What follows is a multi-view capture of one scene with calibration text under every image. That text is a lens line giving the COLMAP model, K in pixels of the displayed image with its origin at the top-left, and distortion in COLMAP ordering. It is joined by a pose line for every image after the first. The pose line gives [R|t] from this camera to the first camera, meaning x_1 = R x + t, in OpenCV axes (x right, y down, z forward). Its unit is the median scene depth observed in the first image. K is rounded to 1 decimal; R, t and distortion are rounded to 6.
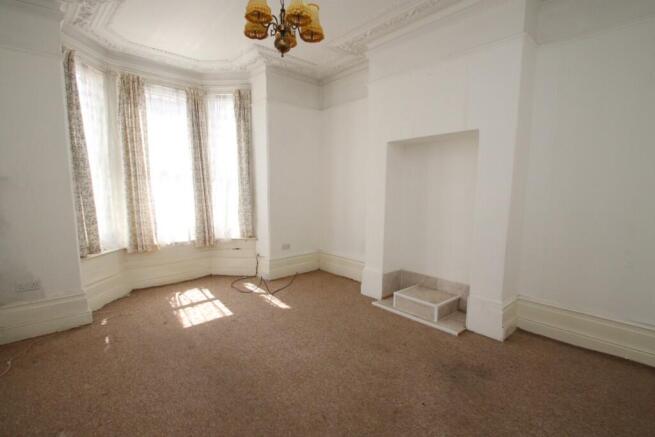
lens RADIAL K [[301.4, 0, 328.7], [0, 301.4, 223.9], [0, 0, 1]] dist [-0.004827, -0.001678]
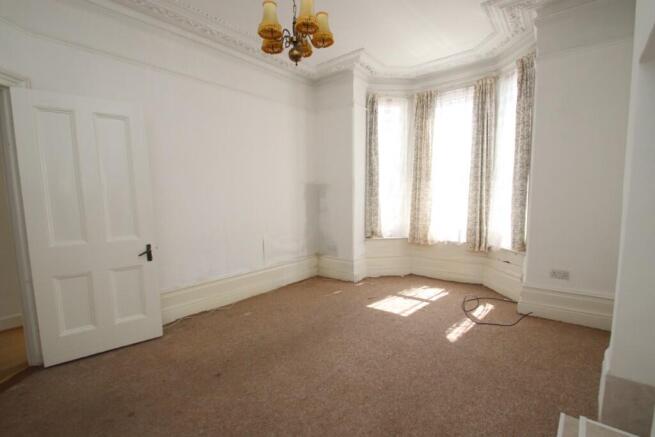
lens RADIAL K [[301.4, 0, 327.5], [0, 301.4, 222.9], [0, 0, 1]] dist [-0.004827, -0.001678]
pose [[0.164895, 0.088537, -0.982329, 0.470904], [-0.100468, 0.992290, 0.072570, -0.036394], [0.981181, 0.086726, 0.172518, 0.466473]]
